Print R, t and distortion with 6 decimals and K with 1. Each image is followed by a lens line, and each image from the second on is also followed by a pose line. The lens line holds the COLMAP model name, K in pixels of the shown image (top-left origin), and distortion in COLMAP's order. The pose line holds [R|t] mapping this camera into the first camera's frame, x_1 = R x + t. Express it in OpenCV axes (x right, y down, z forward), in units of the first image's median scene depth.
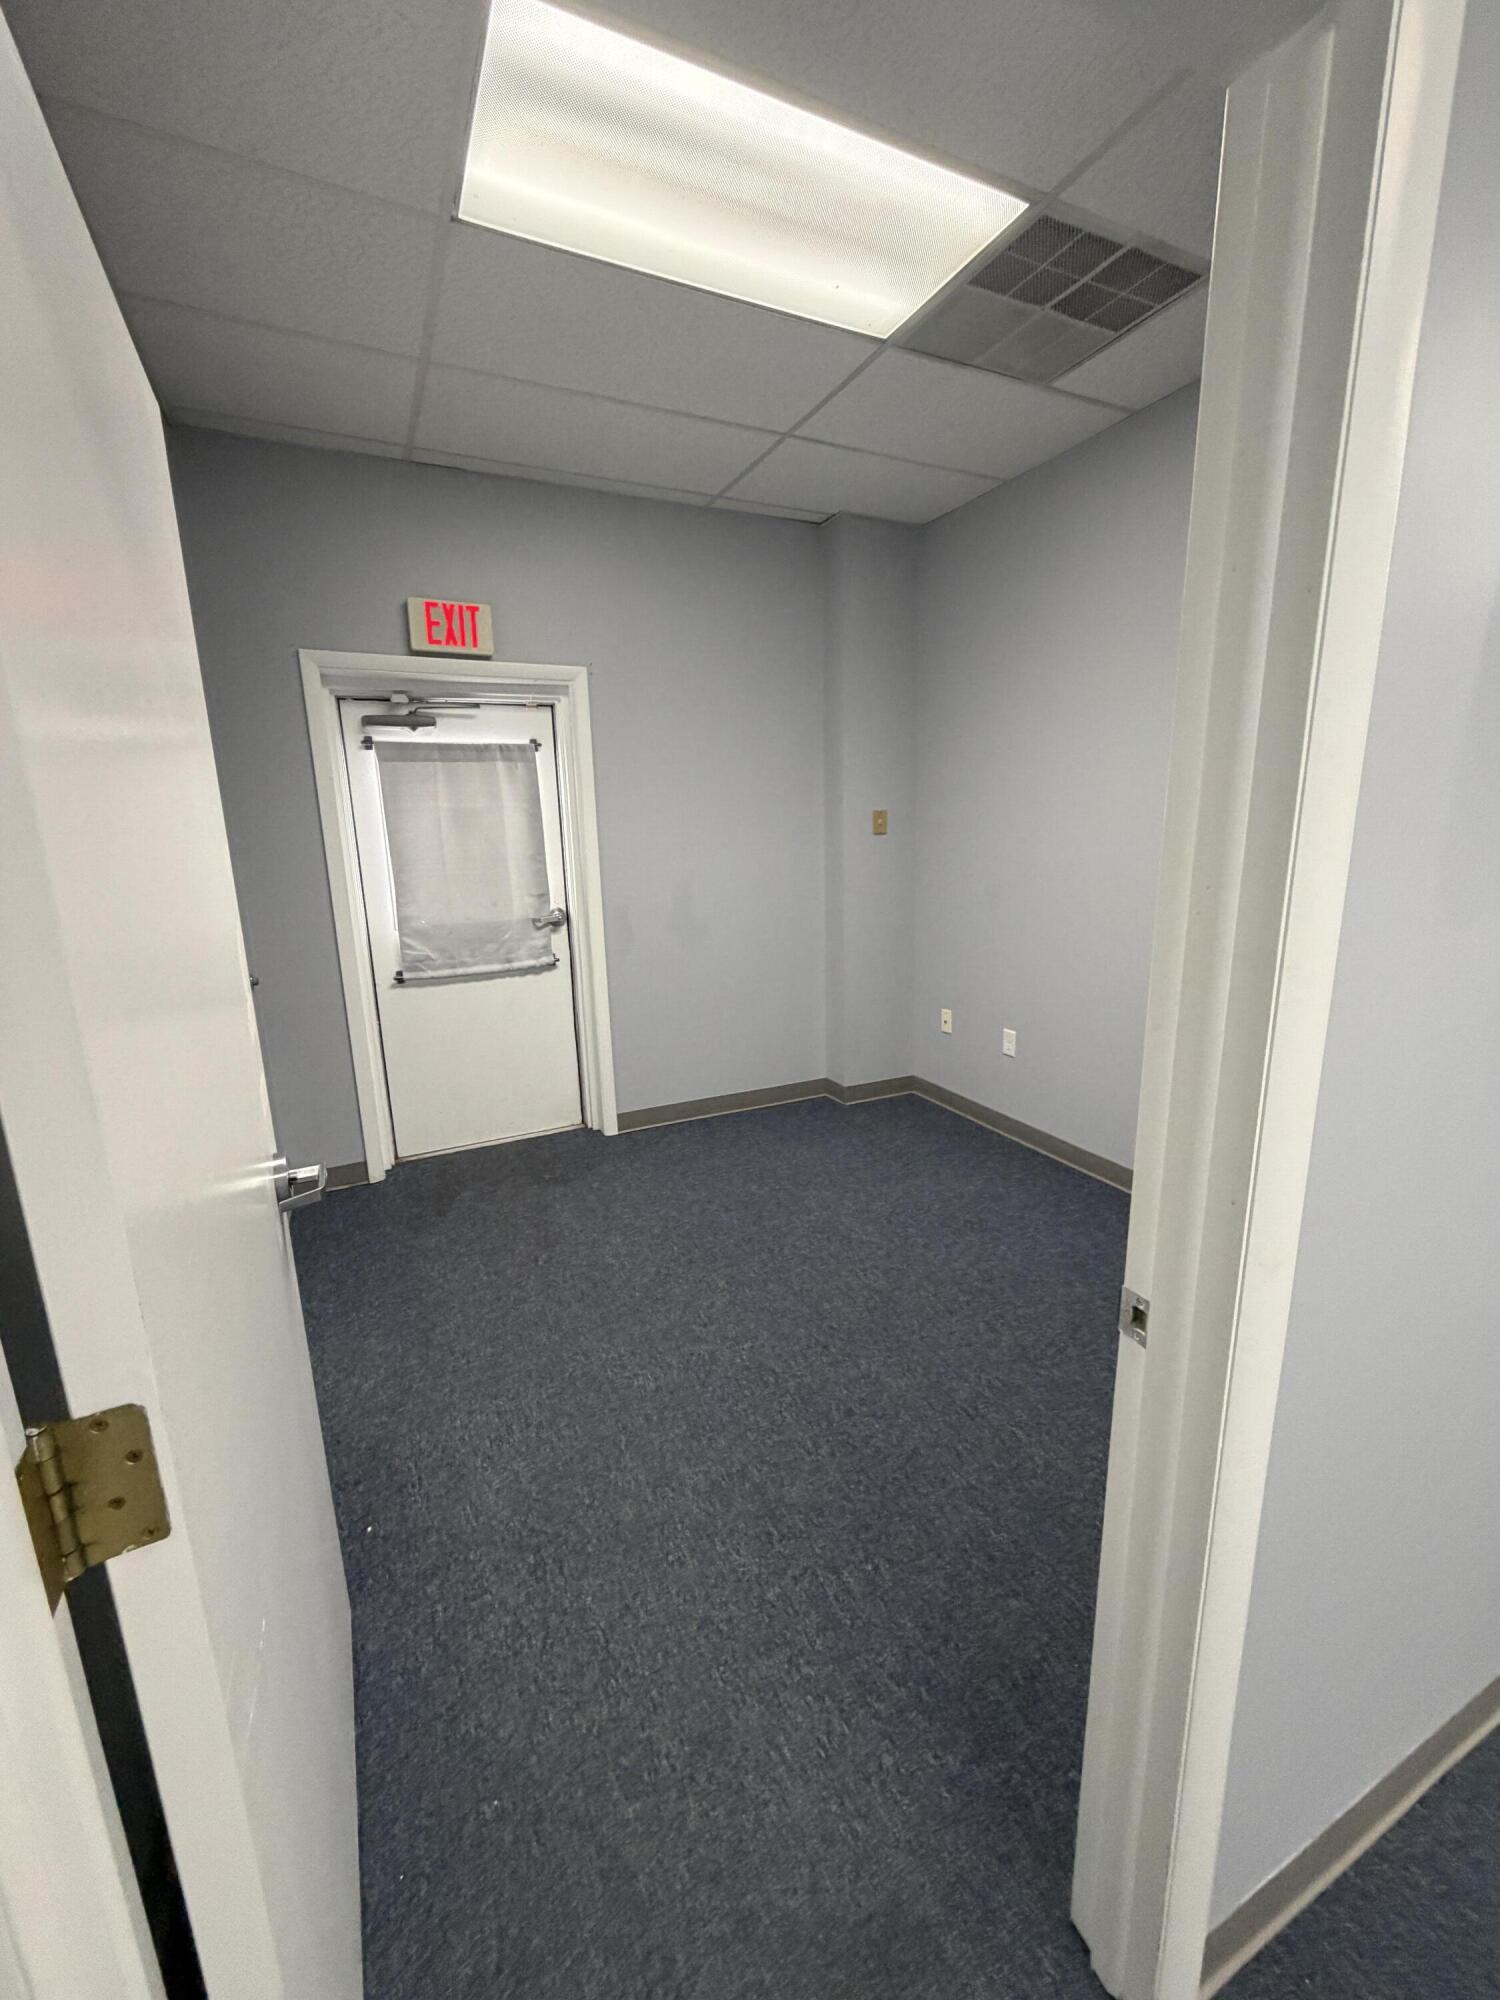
lens RADIAL K [[802.9, 0, 742.0], [0, 802.9, 995.5], [0, 0, 1]] dist [0.002024, 0.000238]
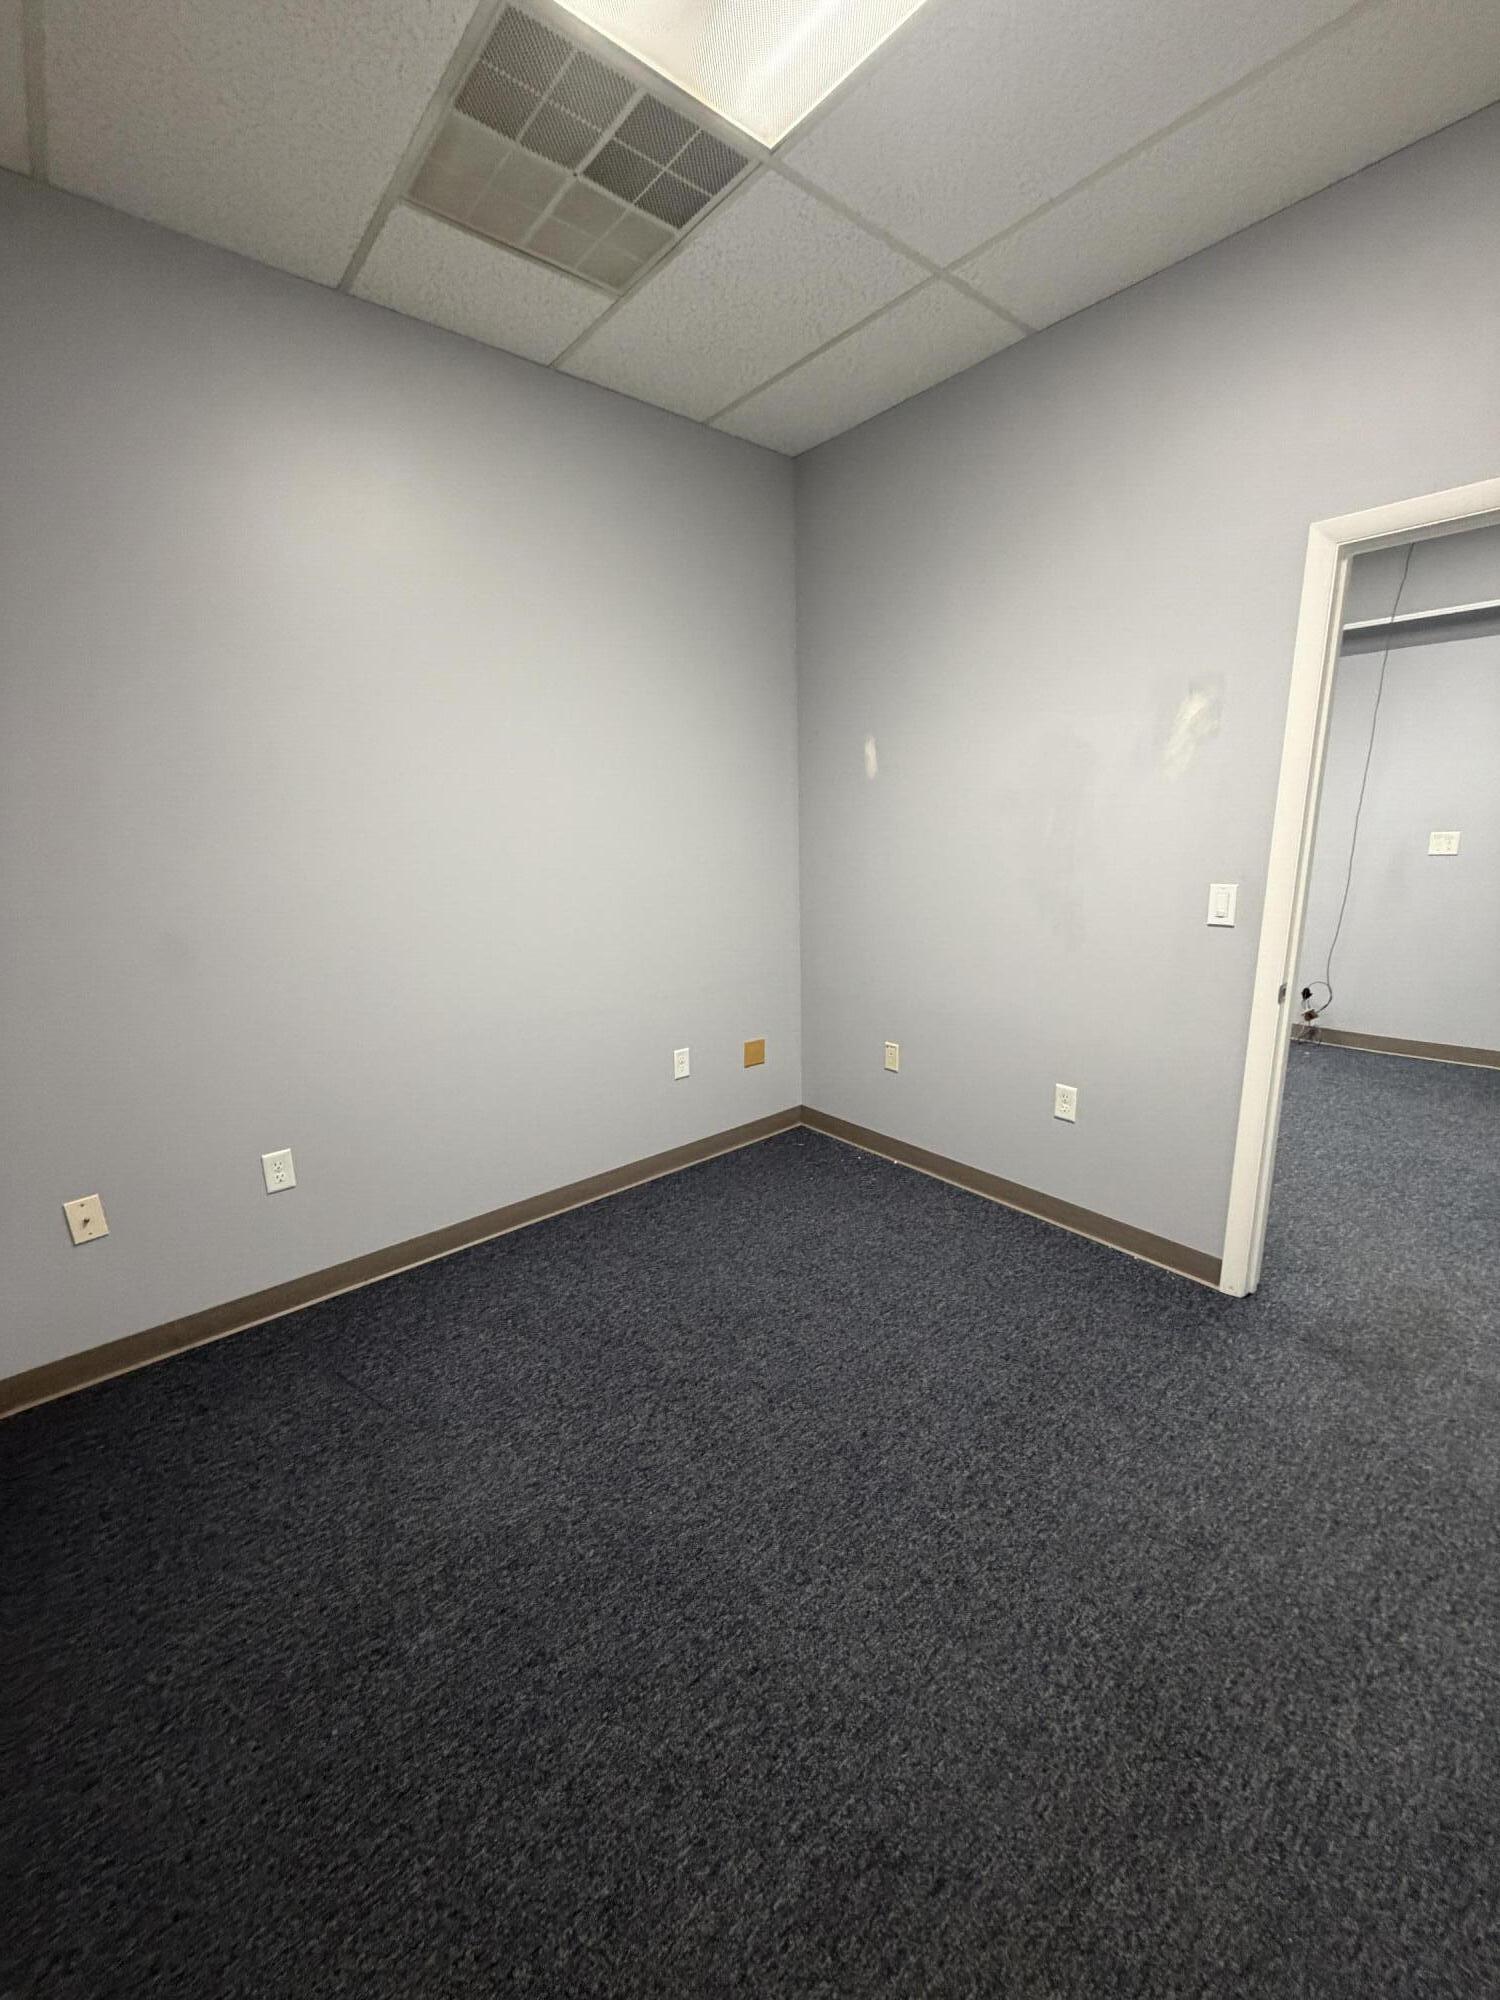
lens RADIAL K [[802.9, 0, 742.0], [0, 802.9, 995.5], [0, 0, 1]] dist [0.002024, 0.000238]
pose [[-0.261915, -0.184071, 0.947375, -0.560071], [0.229689, 0.941547, 0.246440, -0.236977], [-0.937360, 0.282147, -0.204326, 1.201244]]
